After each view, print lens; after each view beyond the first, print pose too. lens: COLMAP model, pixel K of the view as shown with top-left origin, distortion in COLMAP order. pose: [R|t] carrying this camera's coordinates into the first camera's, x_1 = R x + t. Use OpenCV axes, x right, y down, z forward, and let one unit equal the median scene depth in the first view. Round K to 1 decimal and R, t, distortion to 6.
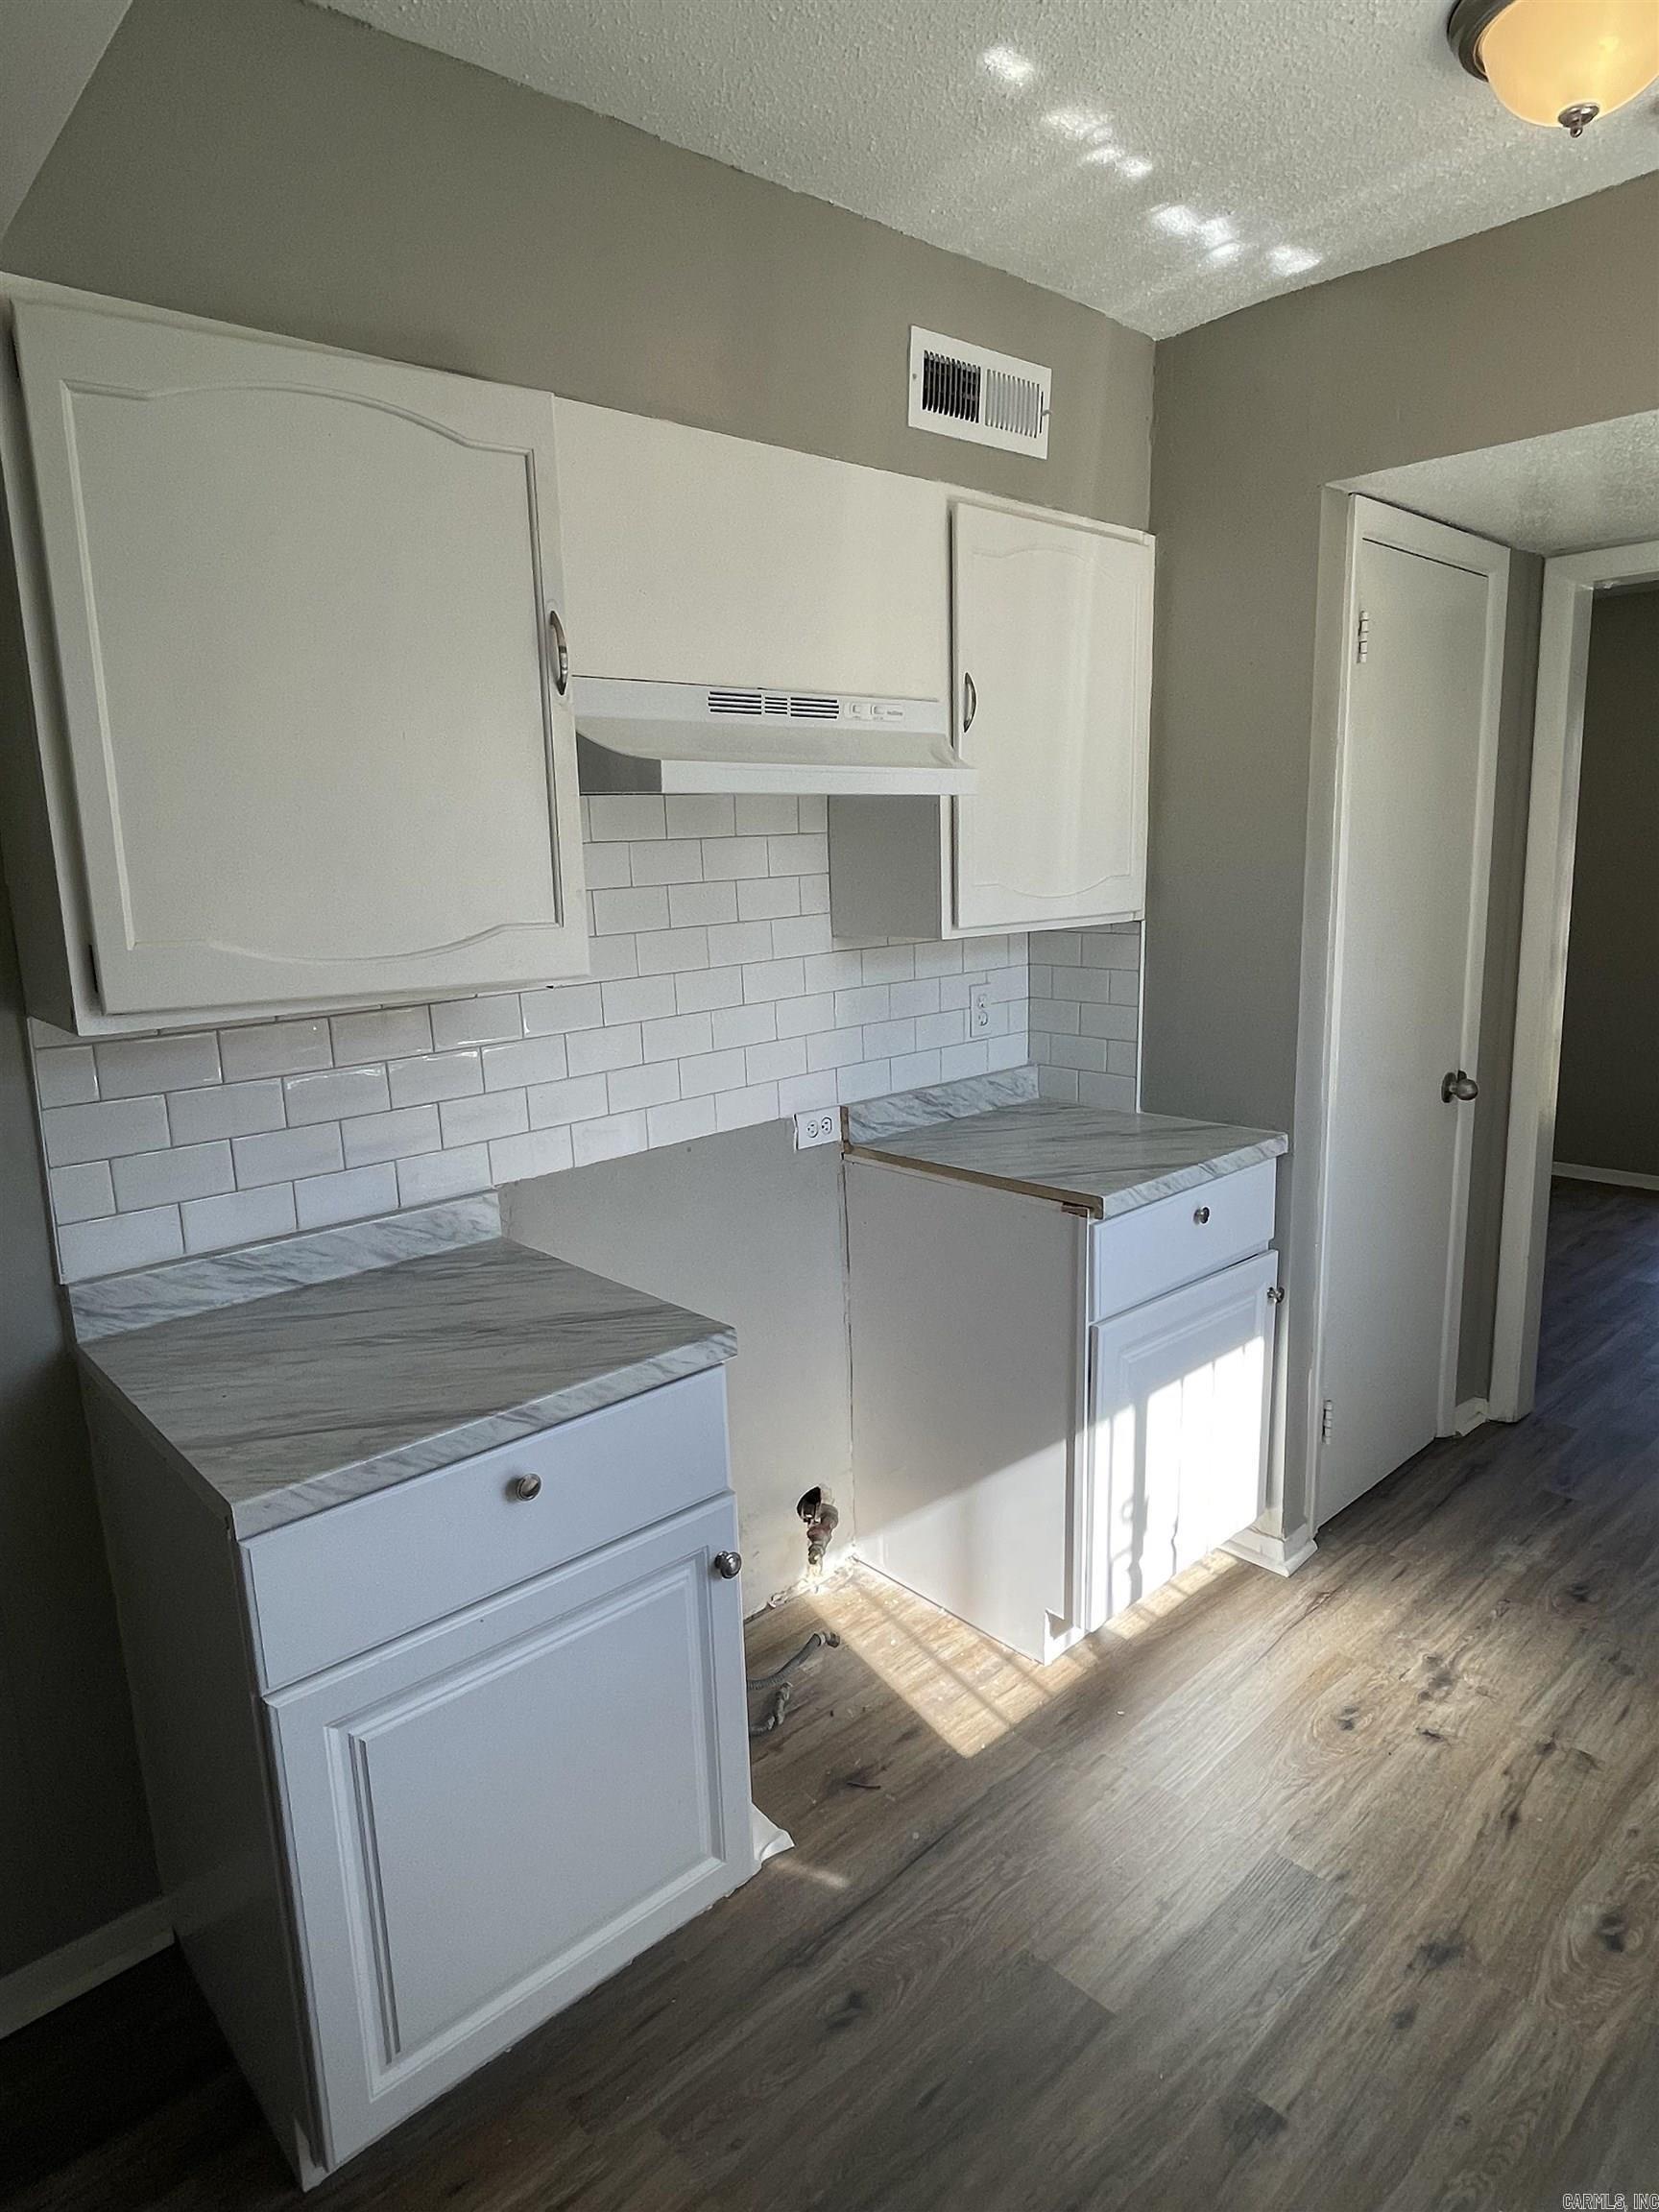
lens RADIAL K [[1289.9, 0, 835.7], [0, 1289.9, 1093.2], [0, 0, 1]] dist [-0.000333, 0.004512]
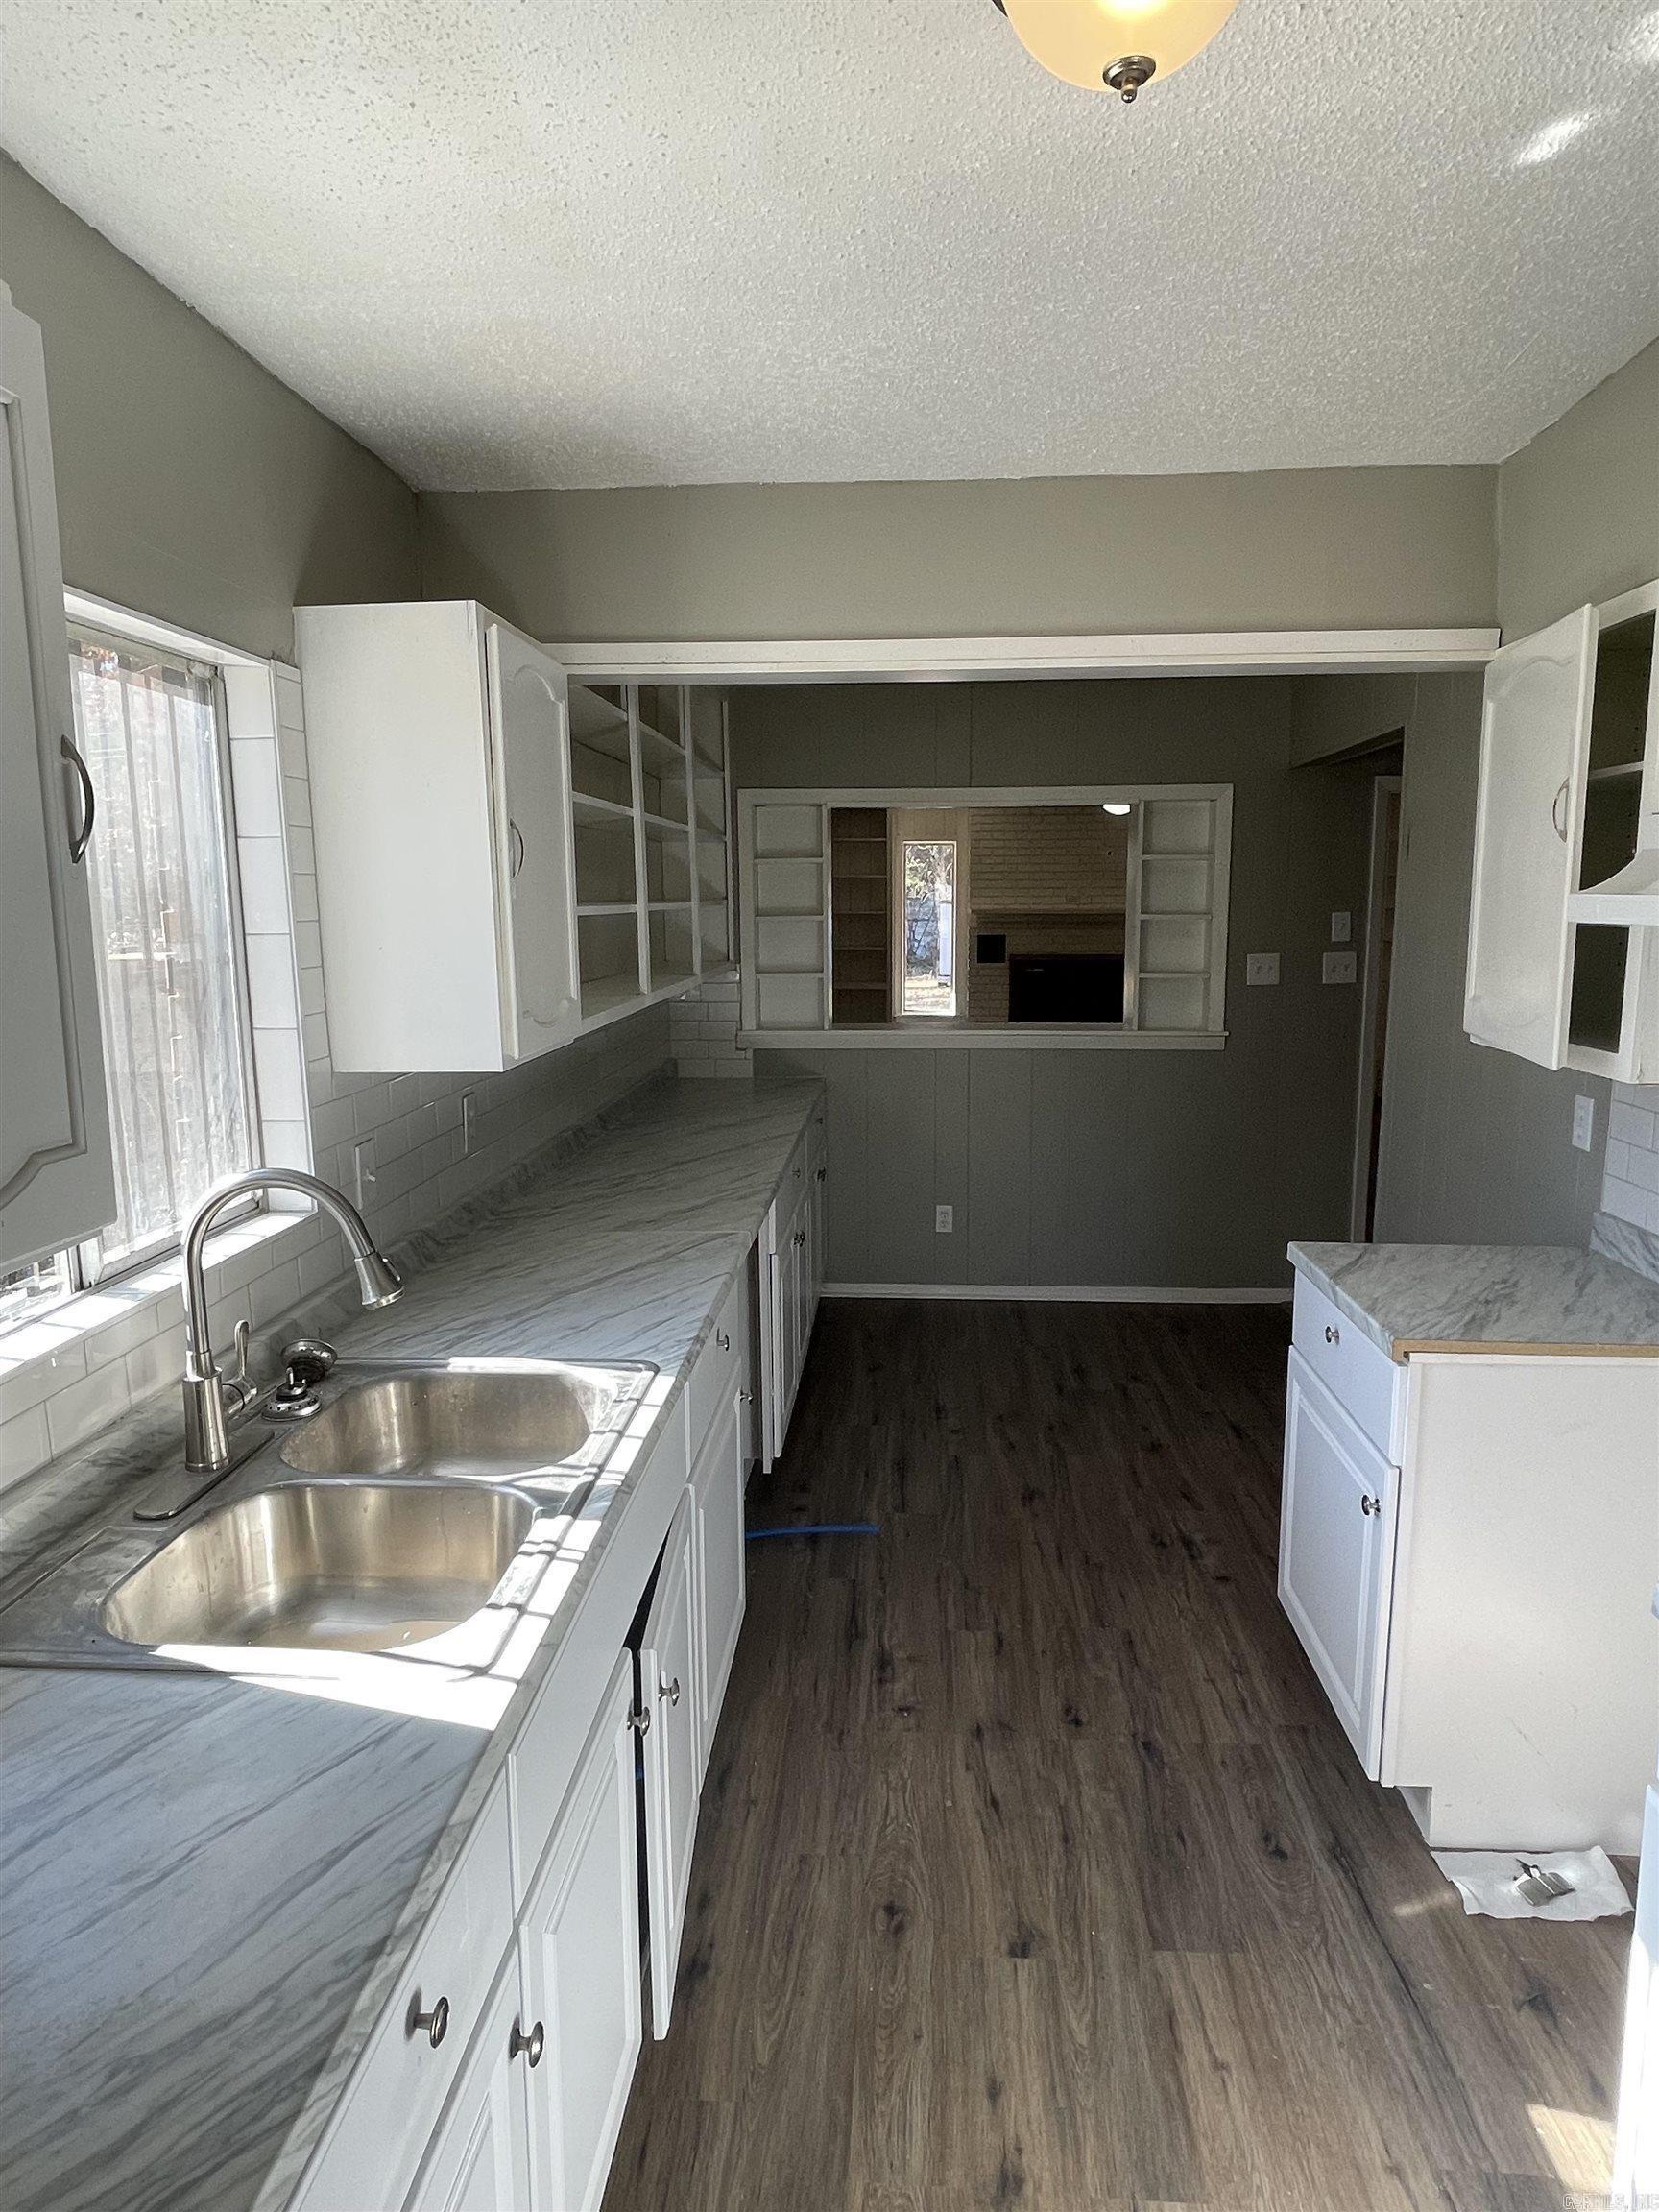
lens RADIAL K [[1285.6, 0, 826.0], [0, 1285.6, 1095.5], [0, 0, 1]] dist [0.000756, -0.004870]
pose [[-0.726556, 0.142418, -0.672186, 1.015840], [-0.096399, 0.947480, 0.304942, -0.336271], [0.680312, 0.286355, -0.674668, 1.236126]]
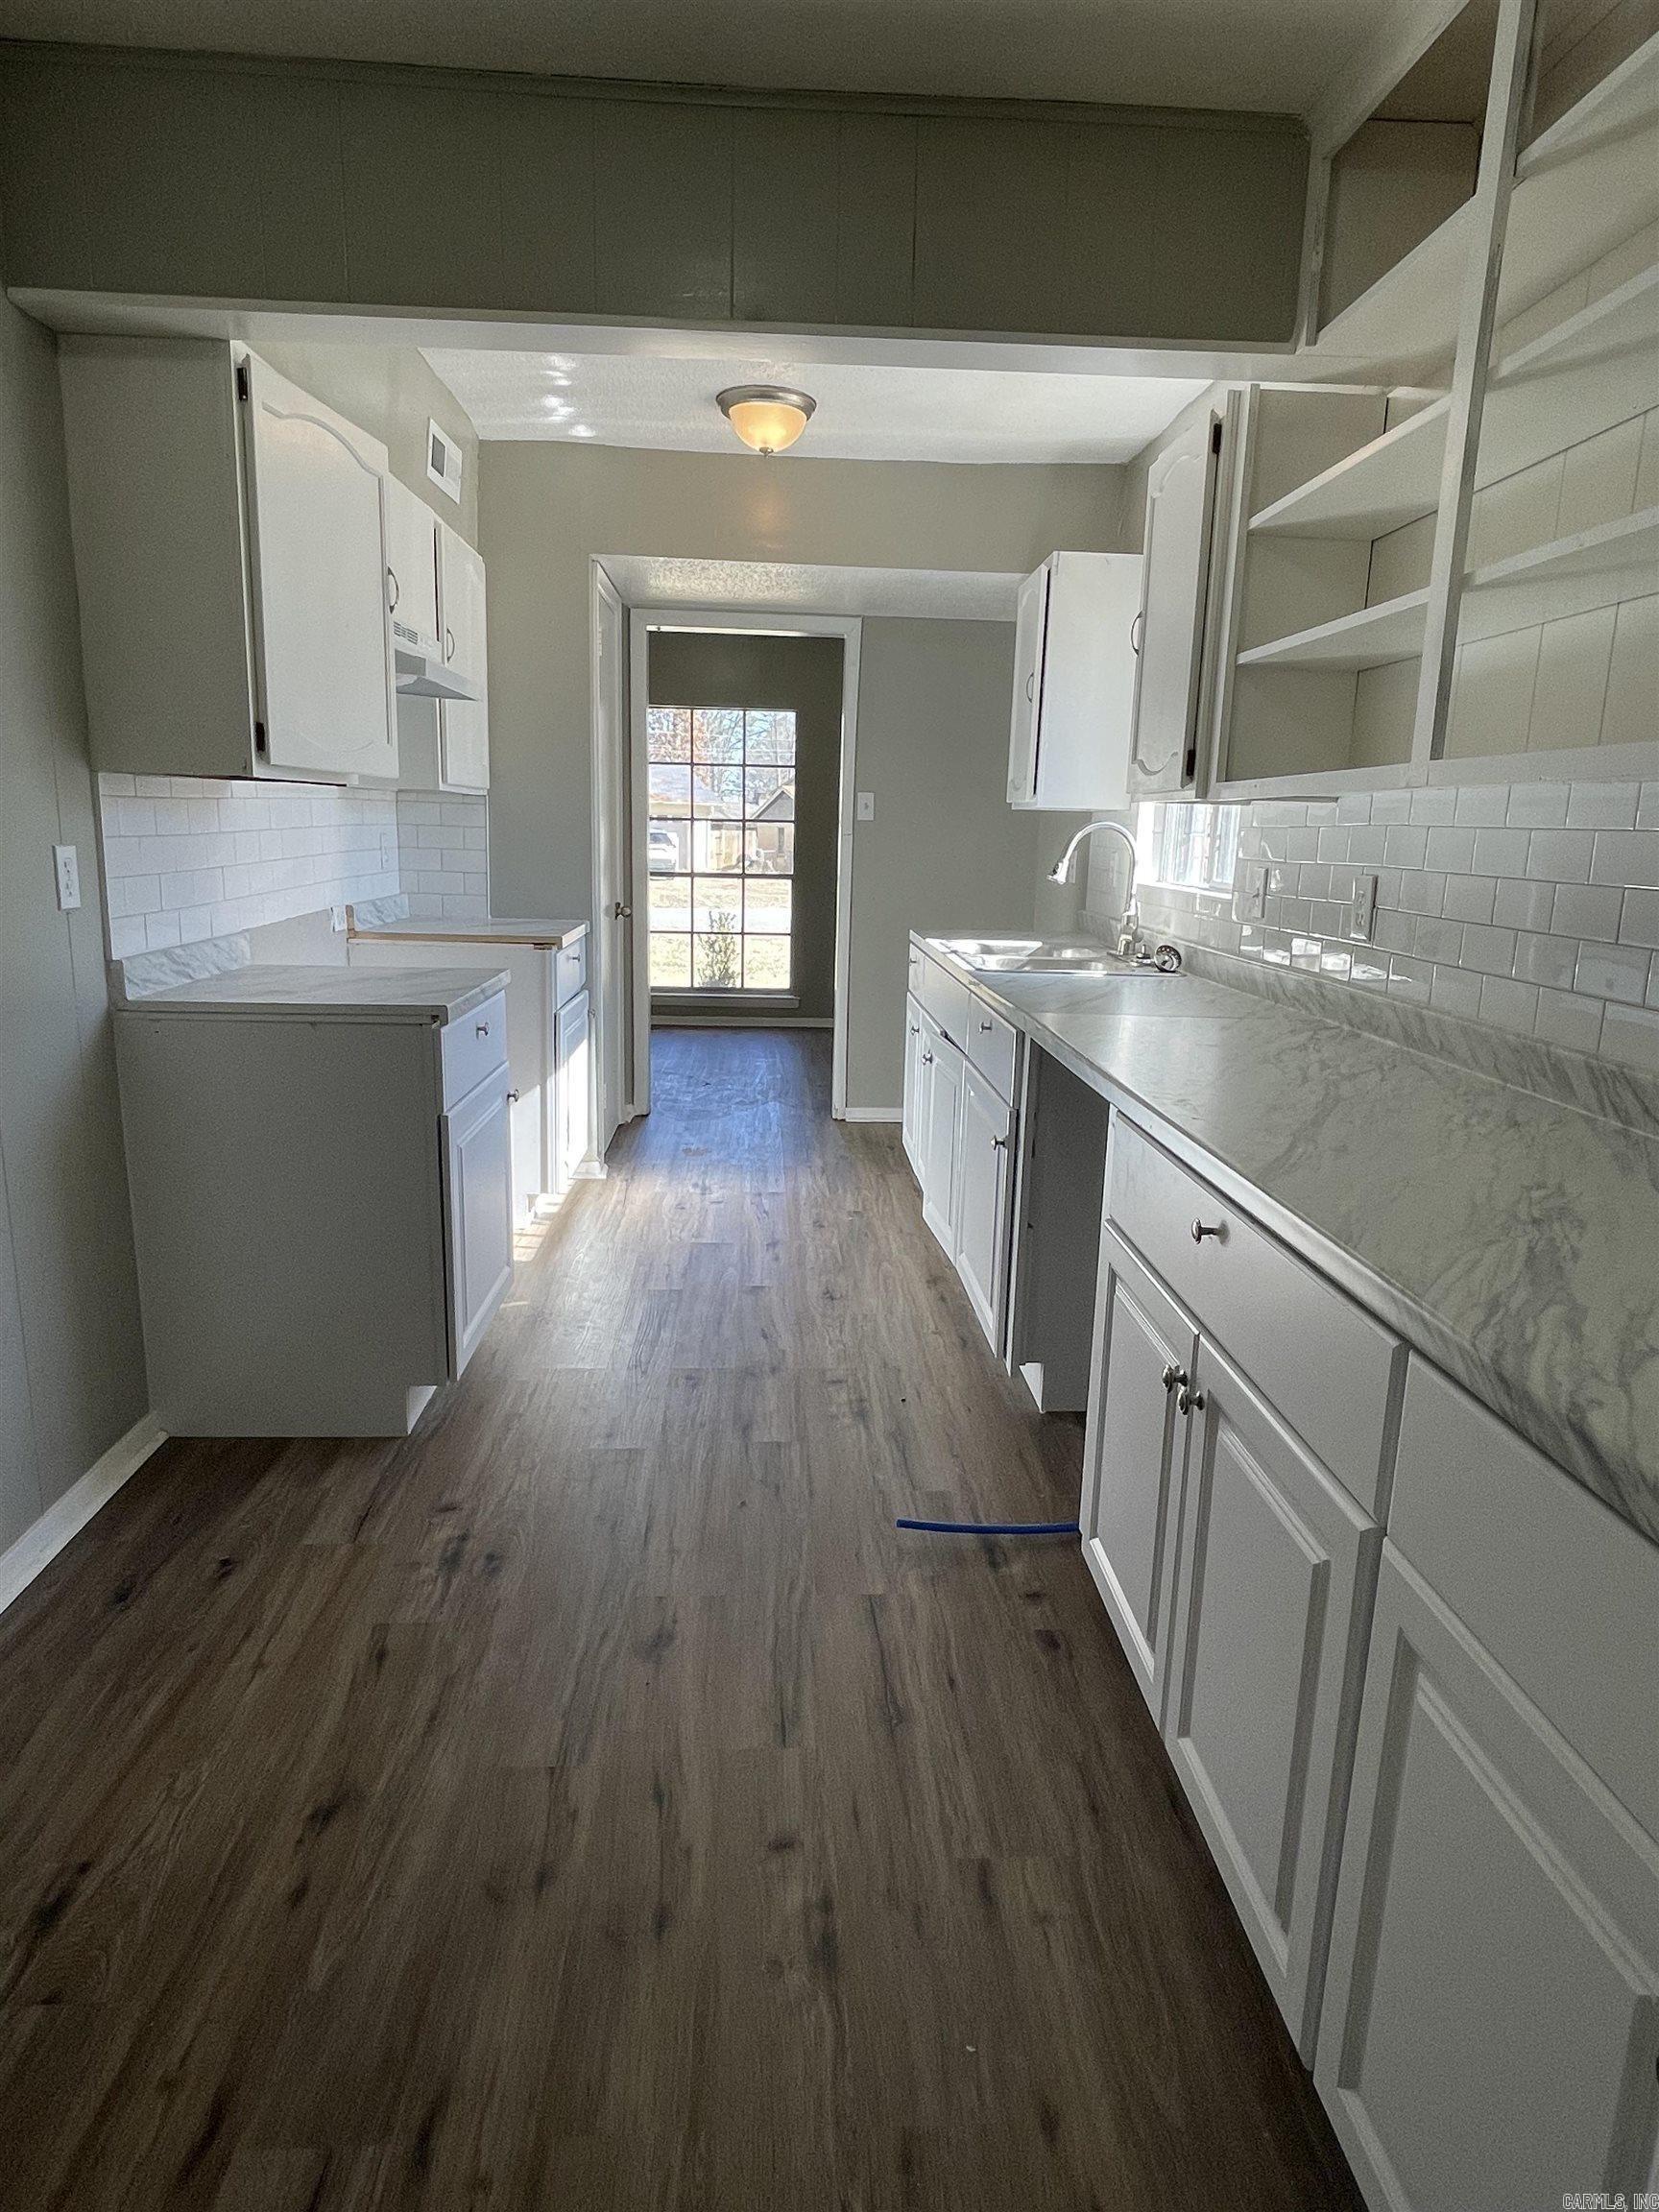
lens RADIAL K [[1285.6, 0, 826.0], [0, 1285.6, 1095.5], [0, 0, 1]] dist [0.000756, -0.004870]
pose [[0.640321, -0.108926, 0.760345, -1.092226], [0.093908, 0.993569, 0.063253, 0.256394], [-0.762345, 0.030900, 0.646433, -0.506709]]
